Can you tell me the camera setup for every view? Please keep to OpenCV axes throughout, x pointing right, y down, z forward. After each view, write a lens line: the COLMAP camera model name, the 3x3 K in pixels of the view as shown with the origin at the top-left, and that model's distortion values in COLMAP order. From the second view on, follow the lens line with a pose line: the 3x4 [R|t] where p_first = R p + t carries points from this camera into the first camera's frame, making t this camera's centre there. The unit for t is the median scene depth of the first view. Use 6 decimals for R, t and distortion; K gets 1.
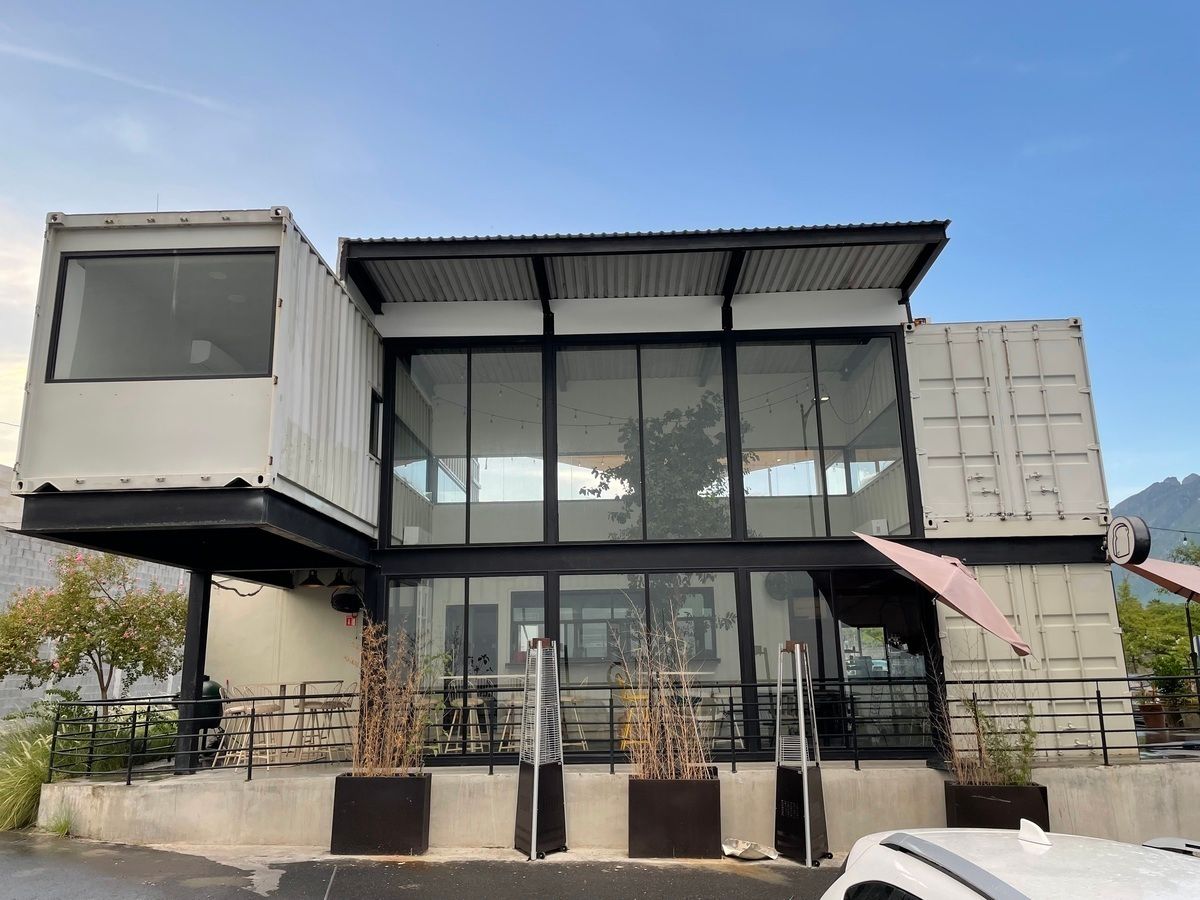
lens RADIAL K [[900.3, 0, 602.4], [0, 900.3, 453.5], [0, 0, 1]] dist [0.000020, -0.005866]
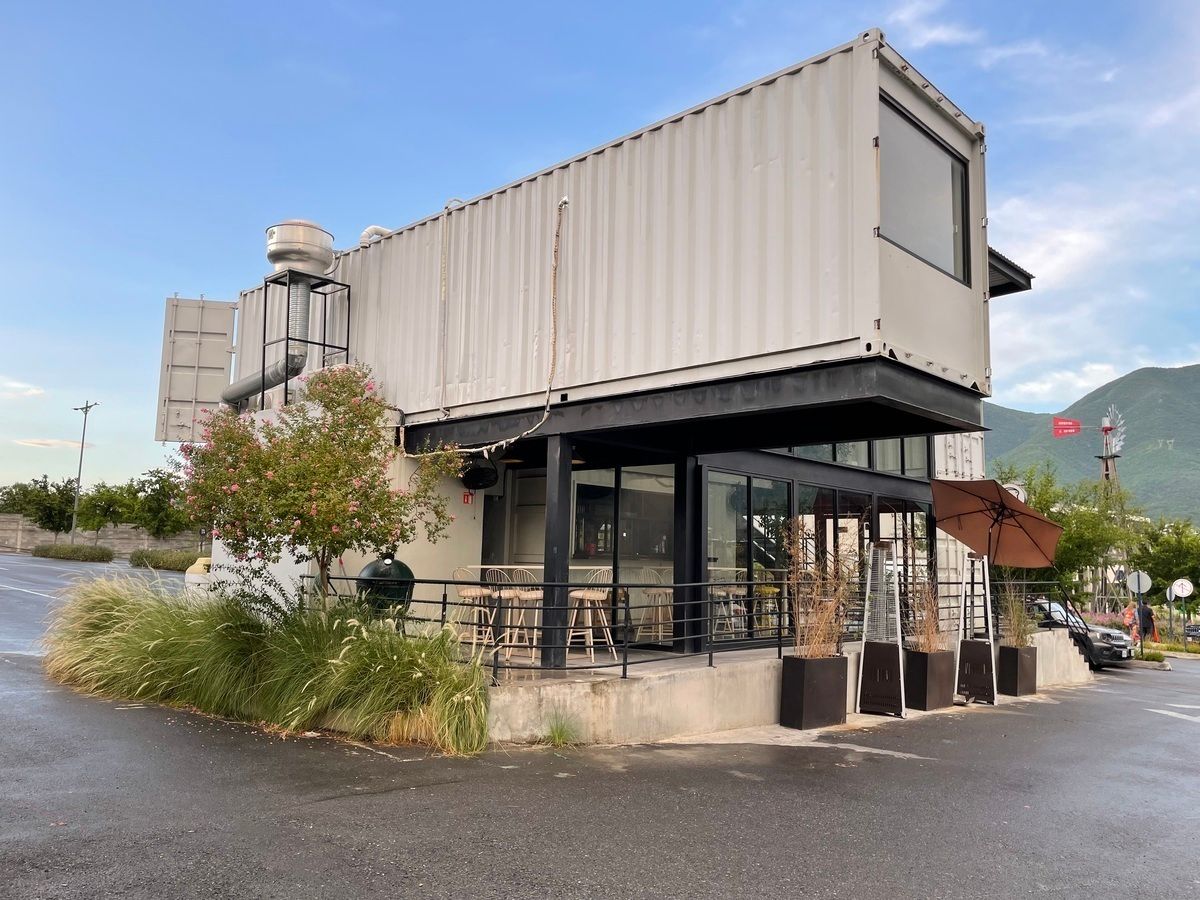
lens RADIAL K [[900.3, 0, 599.9], [0, 900.3, 449.3], [0, 0, 1]] dist [0.000020, -0.005866]
pose [[0.674977, 0.130187, 0.726262, -1.207440], [-0.206363, 0.978338, 0.016418, 0.148592], [-0.708392, -0.160955, 0.687222, 0.470643]]
